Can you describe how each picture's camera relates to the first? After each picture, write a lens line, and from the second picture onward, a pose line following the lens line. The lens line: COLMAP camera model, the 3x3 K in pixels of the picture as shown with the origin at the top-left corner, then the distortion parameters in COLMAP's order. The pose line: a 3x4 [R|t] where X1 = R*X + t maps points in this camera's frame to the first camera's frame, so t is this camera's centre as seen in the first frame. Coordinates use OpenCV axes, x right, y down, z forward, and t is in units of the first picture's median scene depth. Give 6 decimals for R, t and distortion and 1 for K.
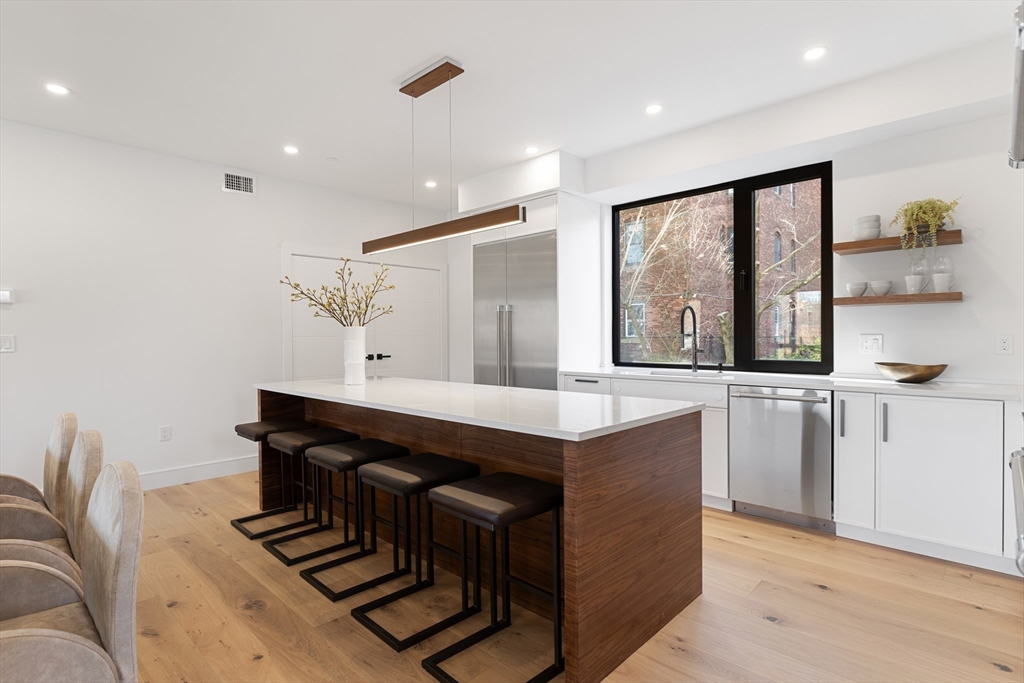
lens RADIAL K [[510.1, 0, 516.6], [0, 510.1, 340.9], [0, 0, 1]] dist [-0.001655, -0.000468]
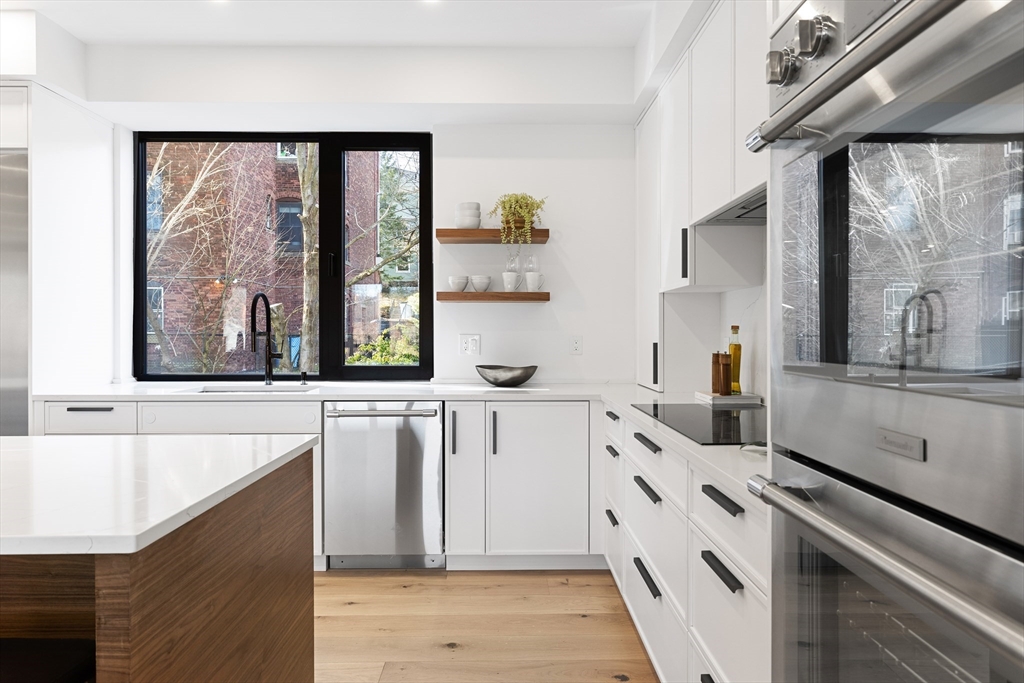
lens RADIAL K [[621.7, 0, 506.9], [0, 621.7, 334.1], [0, 0, 1]] dist [-0.001770, -0.001027]
pose [[0.723011, 0.004500, 0.690822, -0.017867], [0.000578, 0.999974, -0.007120, -0.005403], [-0.690836, 0.005547, 0.722990, 0.160365]]
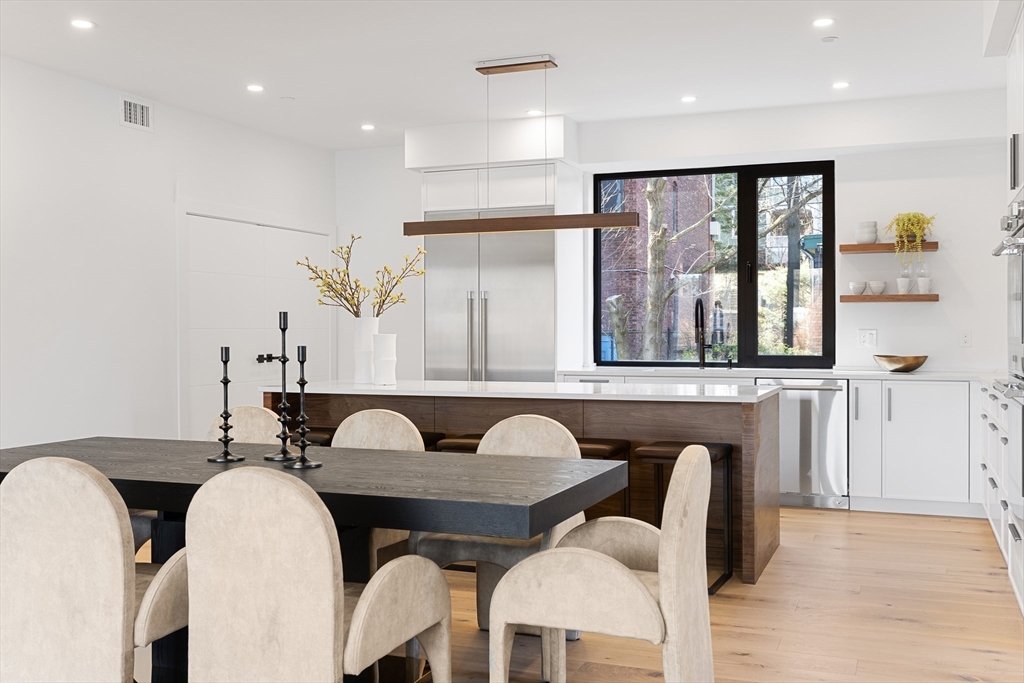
lens RADIAL K [[1019.8, 0, 511.2], [0, 1019.8, 345.3], [0, 0, 1]] dist [0.003433, -0.000262]
pose [[0.925715, -0.001584, 0.378218, -0.825730], [-0.000660, 0.999983, 0.005803, 0.008358], [-0.378220, -0.005621, 0.925698, -0.719414]]
